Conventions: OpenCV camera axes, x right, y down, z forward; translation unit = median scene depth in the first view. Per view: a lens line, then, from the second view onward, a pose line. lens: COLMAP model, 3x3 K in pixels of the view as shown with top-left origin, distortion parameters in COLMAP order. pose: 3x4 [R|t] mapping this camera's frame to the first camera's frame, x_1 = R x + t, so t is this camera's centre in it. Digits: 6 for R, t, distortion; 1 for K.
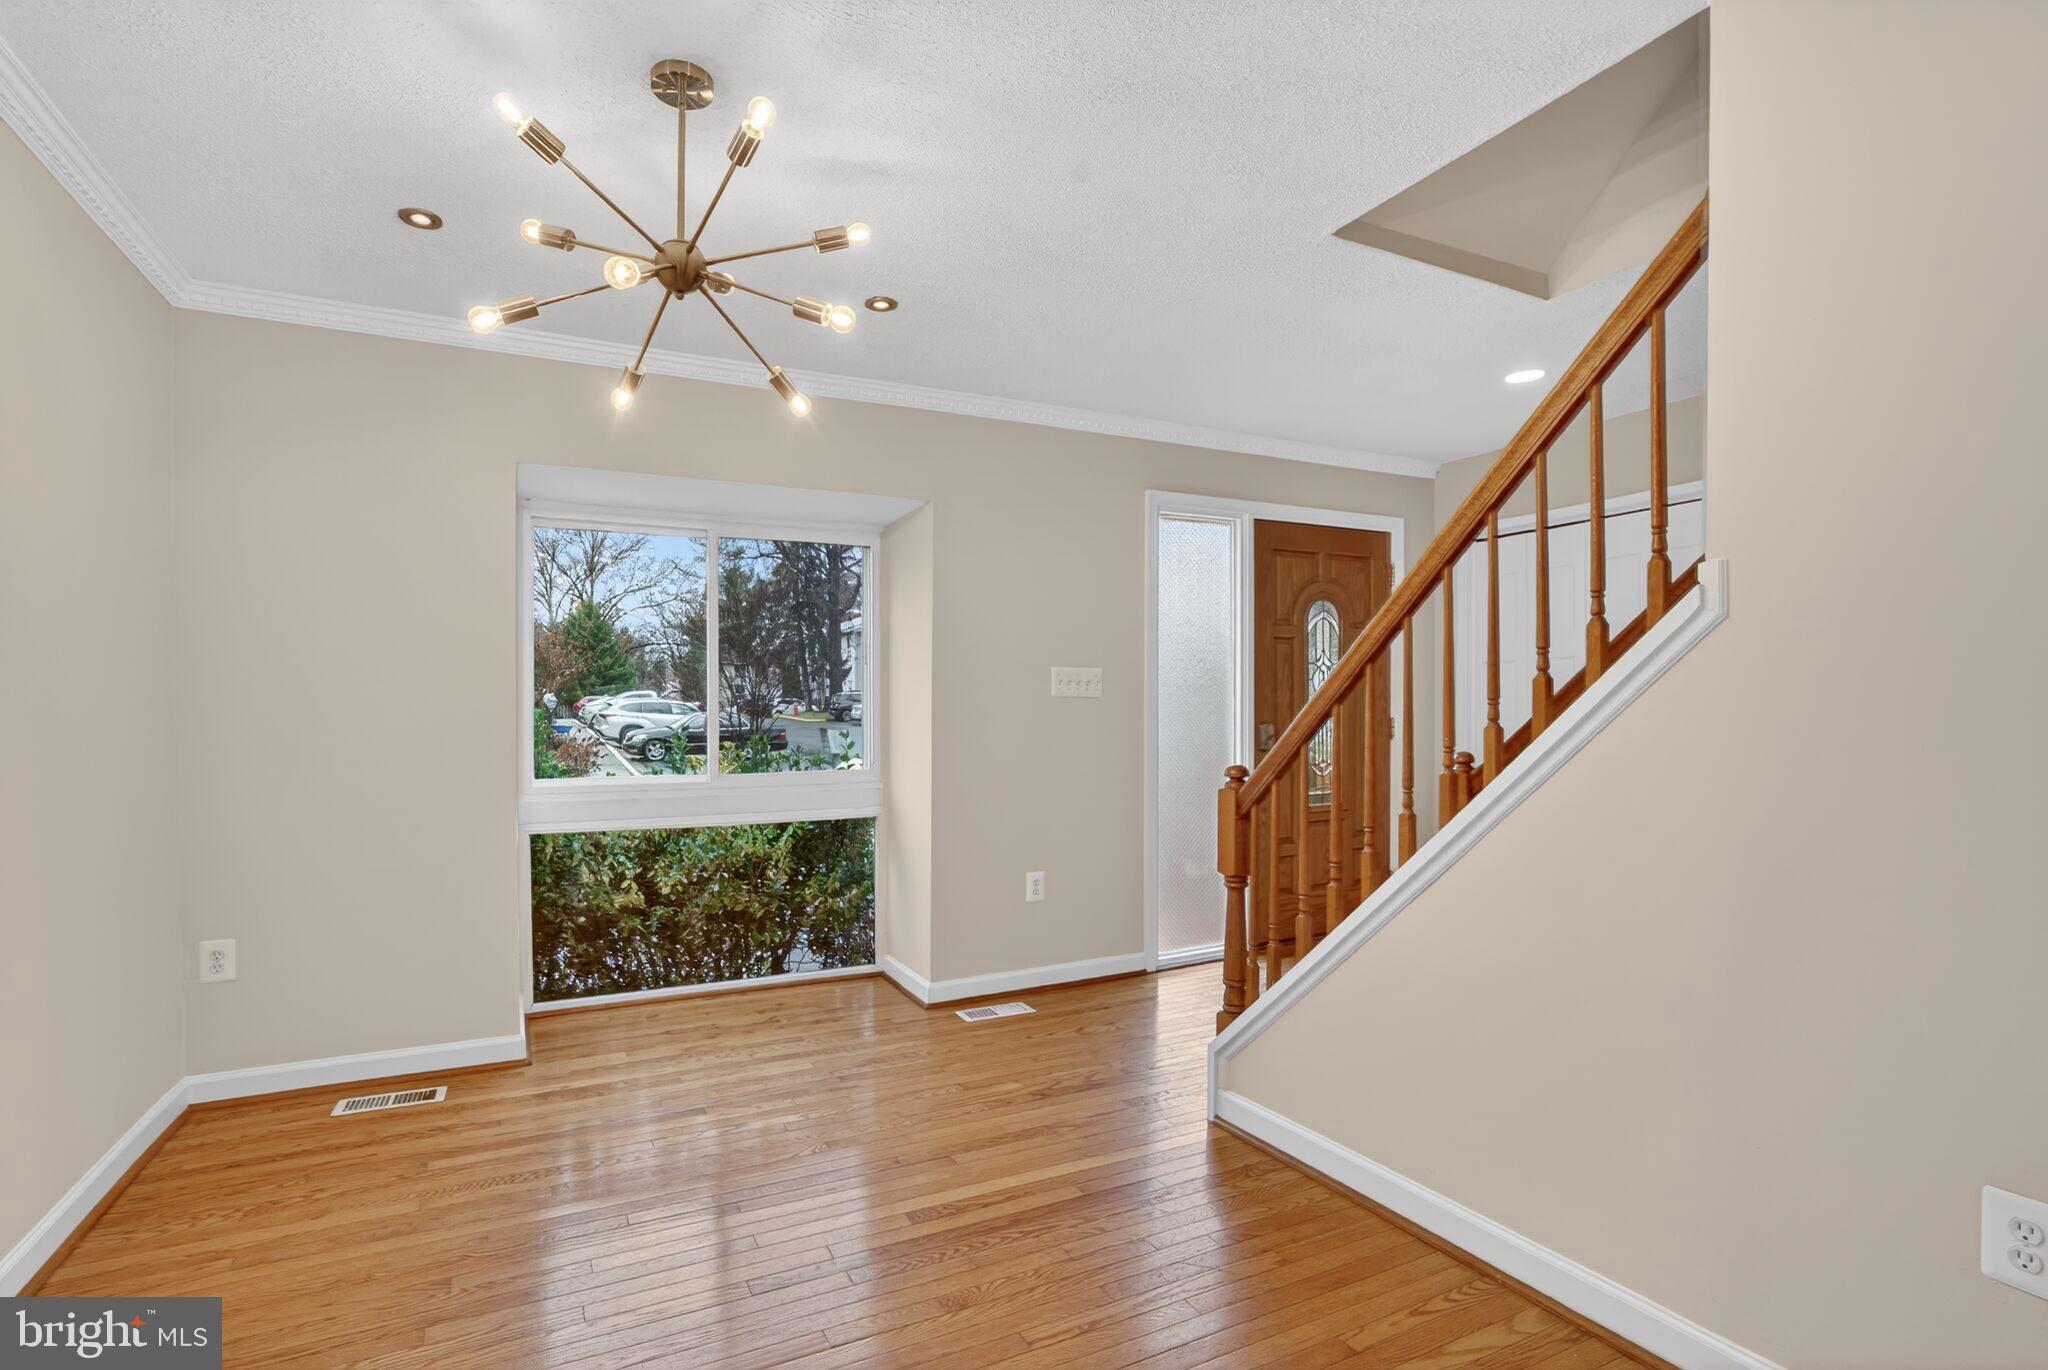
lens RADIAL K [[996.9, 0, 1019.1], [0, 996.9, 710.6], [0, 0, 1]] dist [-0.038305, 0.000176]
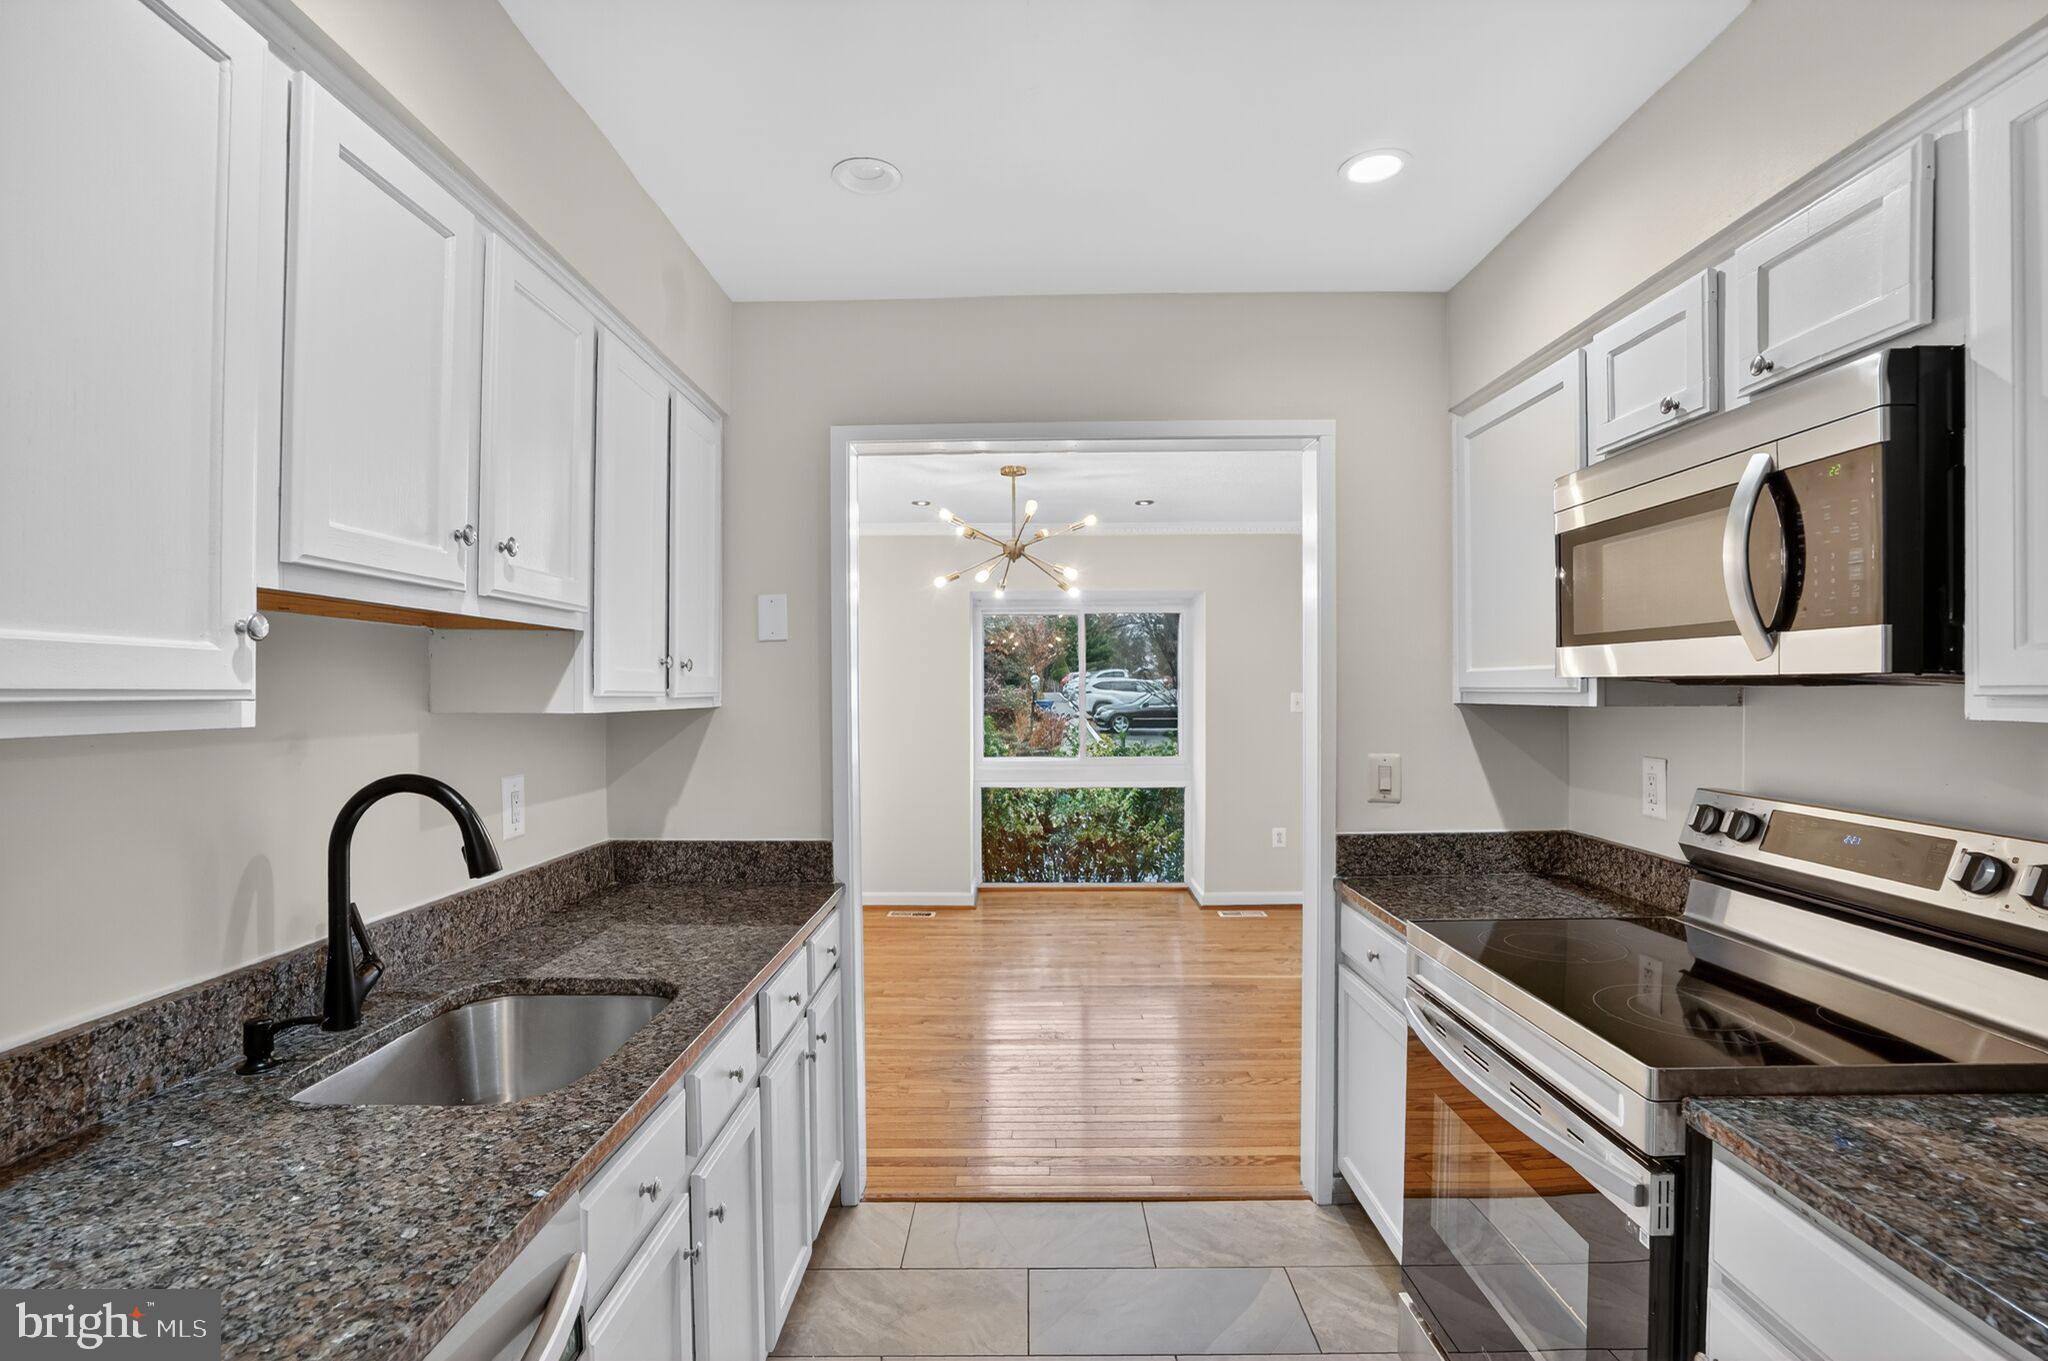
lens RADIAL K [[965.1, 0, 1027.7], [0, 965.1, 689.8], [0, 0, 1]] dist [-0.026525, -0.000237]
pose [[0.897002, 0.002745, -0.442019, 0.307666], [-0.000606, 0.999987, 0.004981, -0.052868], [0.442027, -0.004200, 0.896992, -0.462520]]
